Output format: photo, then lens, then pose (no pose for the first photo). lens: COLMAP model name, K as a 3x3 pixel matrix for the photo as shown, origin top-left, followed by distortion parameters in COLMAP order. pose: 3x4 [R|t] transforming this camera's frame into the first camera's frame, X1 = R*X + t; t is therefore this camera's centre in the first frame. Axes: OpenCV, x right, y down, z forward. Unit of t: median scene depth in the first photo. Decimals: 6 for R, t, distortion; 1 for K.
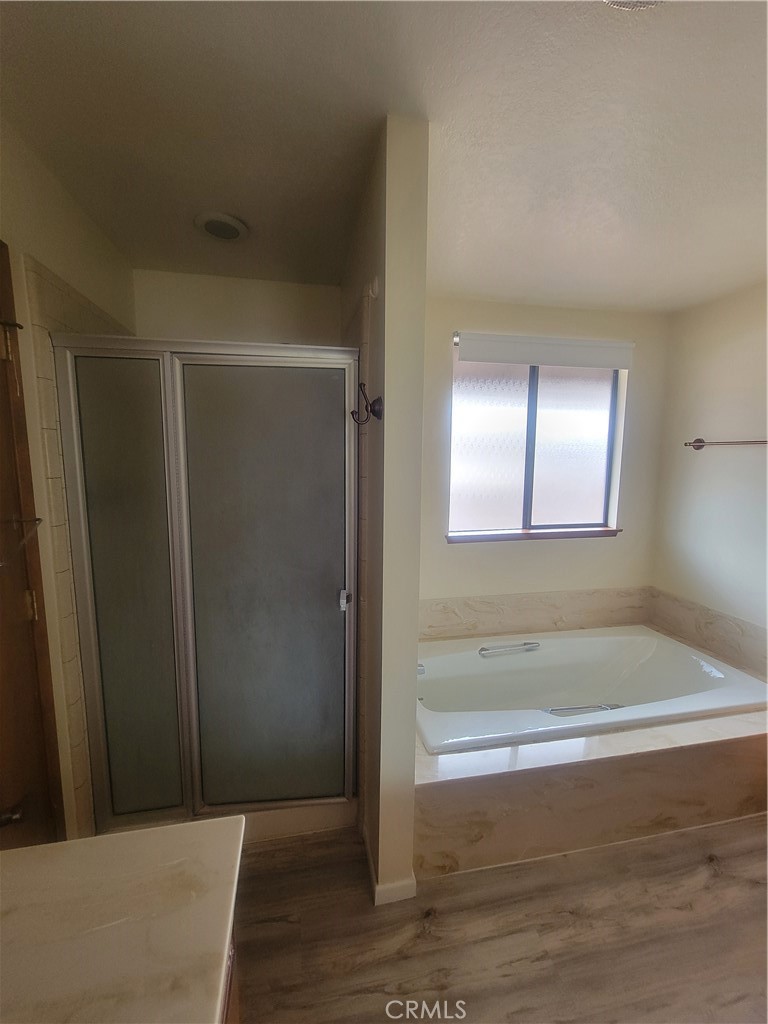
lens RADIAL K [[411.6, 0, 384.9], [0, 411.6, 512.3], [0, 0, 1]] dist [-0.002697, 0.000889]
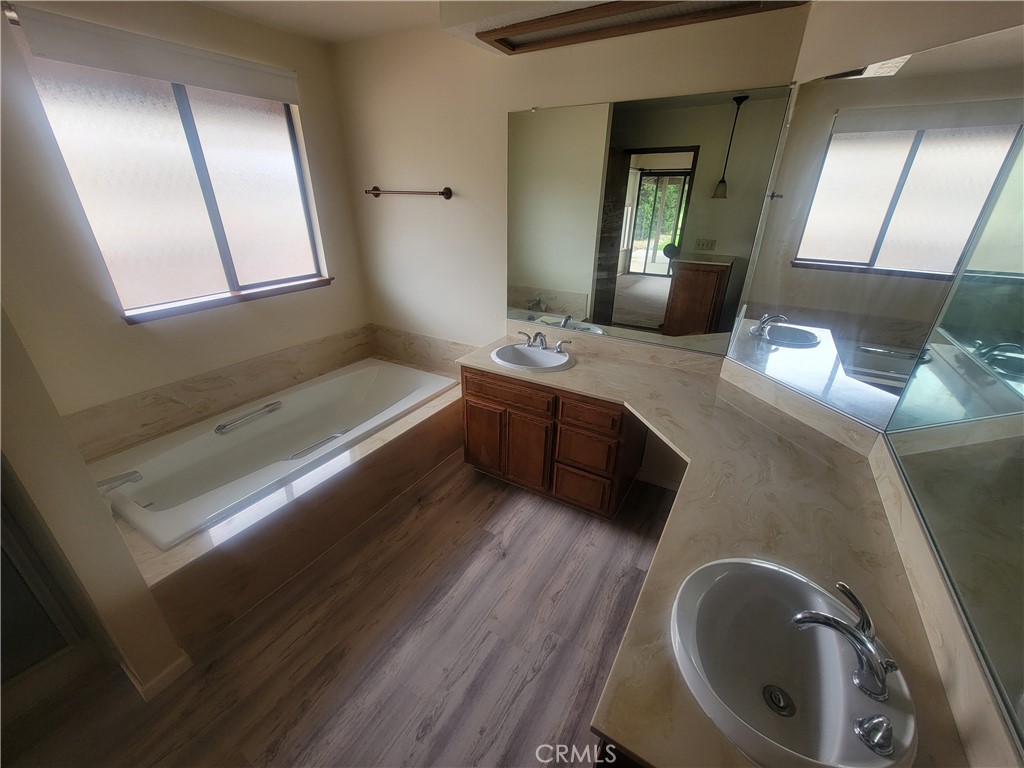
lens RADIAL K [[411.6, 0, 508.9], [0, 411.6, 389.6], [0, 0, 1]] dist [-0.002697, 0.000889]
pose [[0.681655, -0.316302, 0.659773, 0.090311], [0.089566, 0.931021, 0.353804, -0.026044], [-0.726171, -0.182079, 0.662965, -0.105907]]
